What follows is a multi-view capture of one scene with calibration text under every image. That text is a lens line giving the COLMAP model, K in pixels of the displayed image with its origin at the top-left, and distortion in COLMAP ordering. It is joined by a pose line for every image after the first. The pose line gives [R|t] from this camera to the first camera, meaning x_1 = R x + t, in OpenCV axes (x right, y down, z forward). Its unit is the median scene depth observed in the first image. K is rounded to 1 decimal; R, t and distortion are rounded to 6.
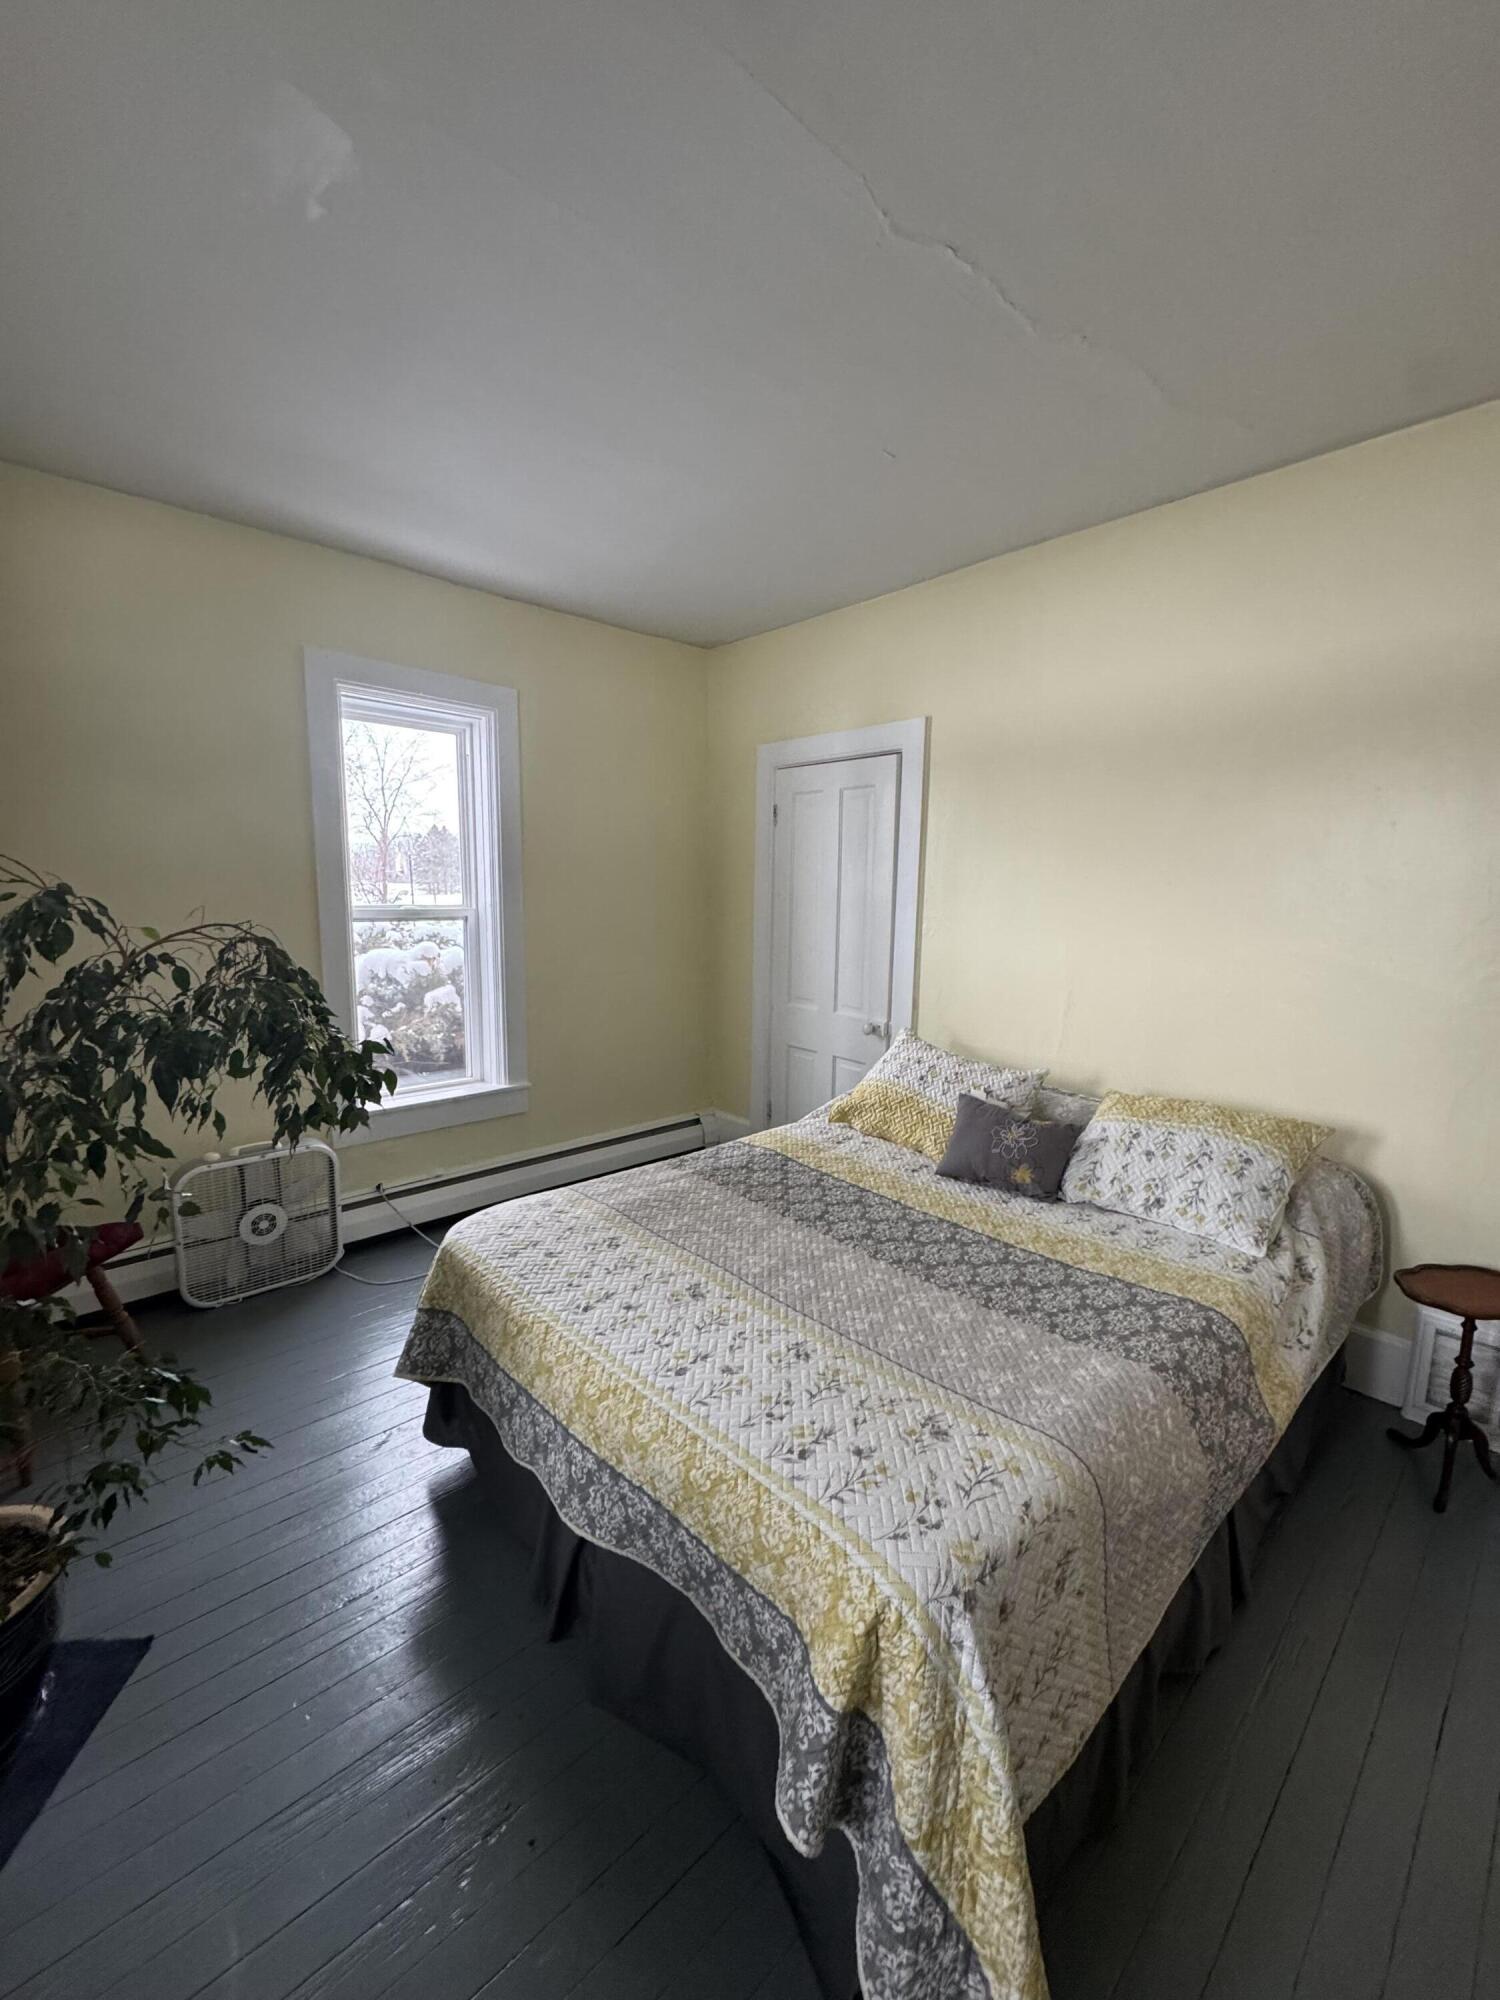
lens RADIAL K [[798.6, 0, 750.5], [0, 798.6, 996.4], [0, 0, 1]] dist [-0.005136, 0.001407]
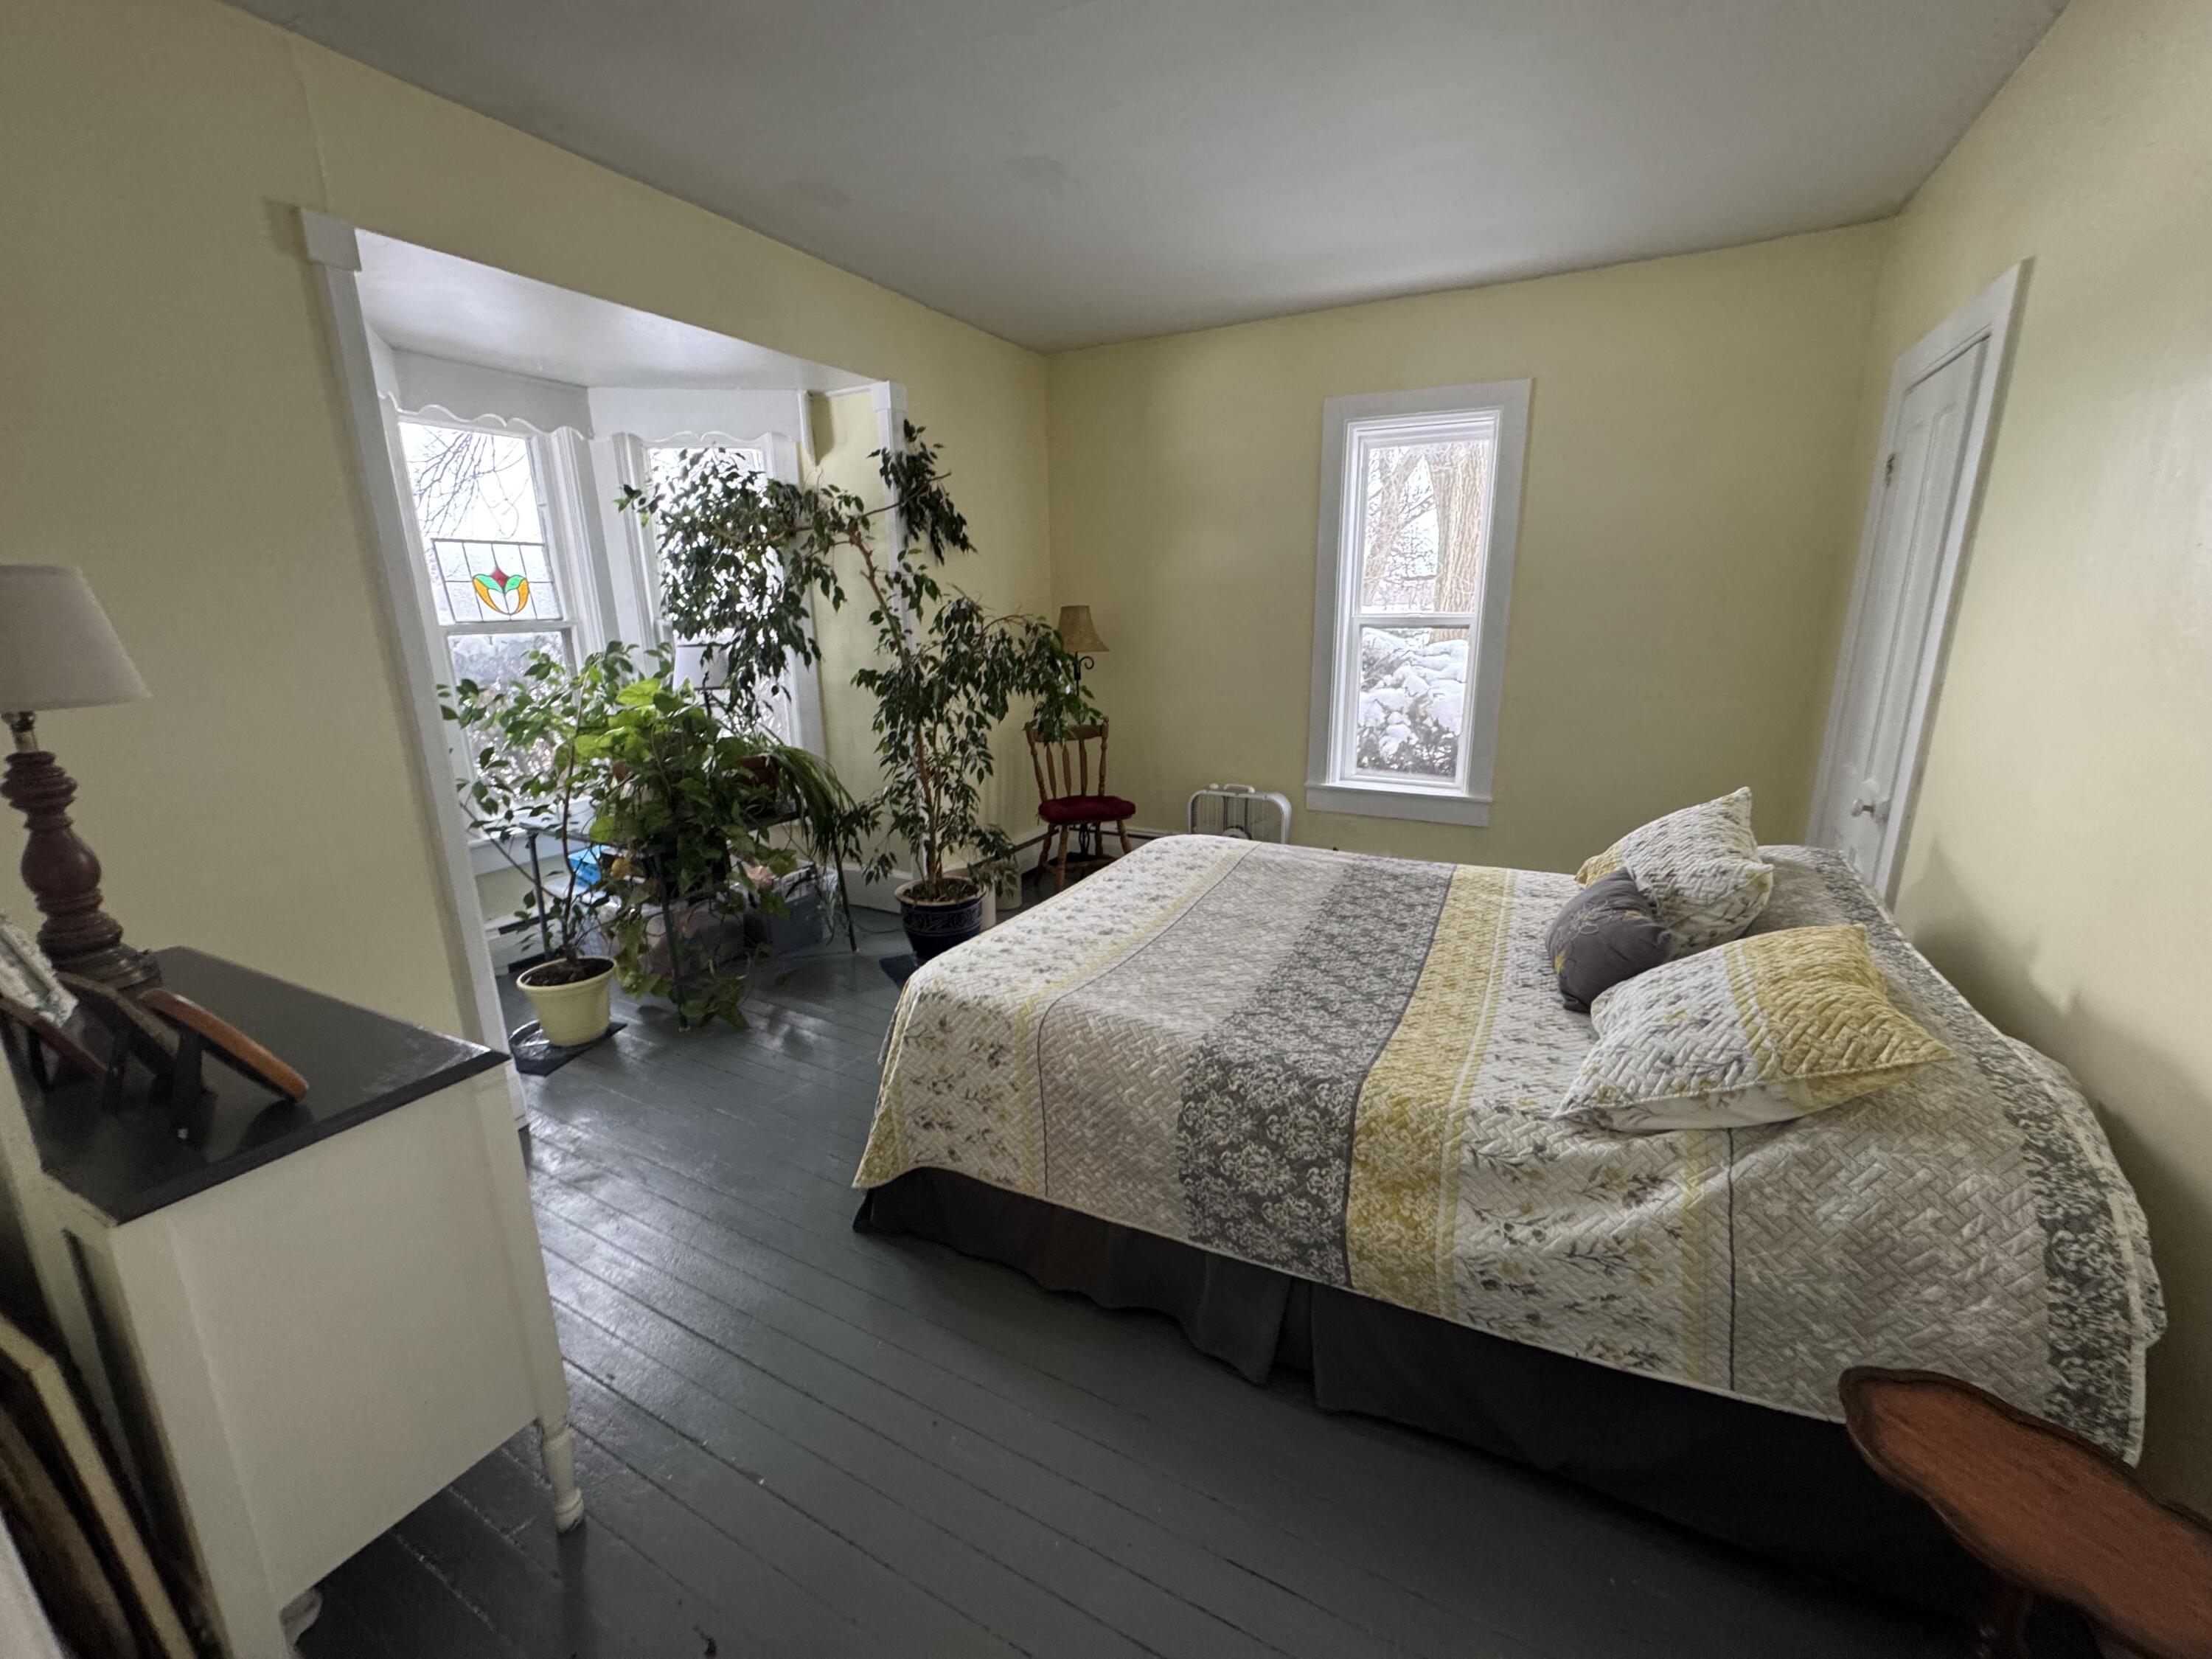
lens RADIAL K [[883.3, 0, 1113.3], [0, 883.3, 830.4], [0, 0, 1]] dist [-0.005136, 0.001407]
pose [[0.341305, 0.219068, -0.914068, 1.001802], [-0.118207, 0.974745, 0.189472, -0.008794], [0.932490, 0.043382, 0.358581, 0.321985]]
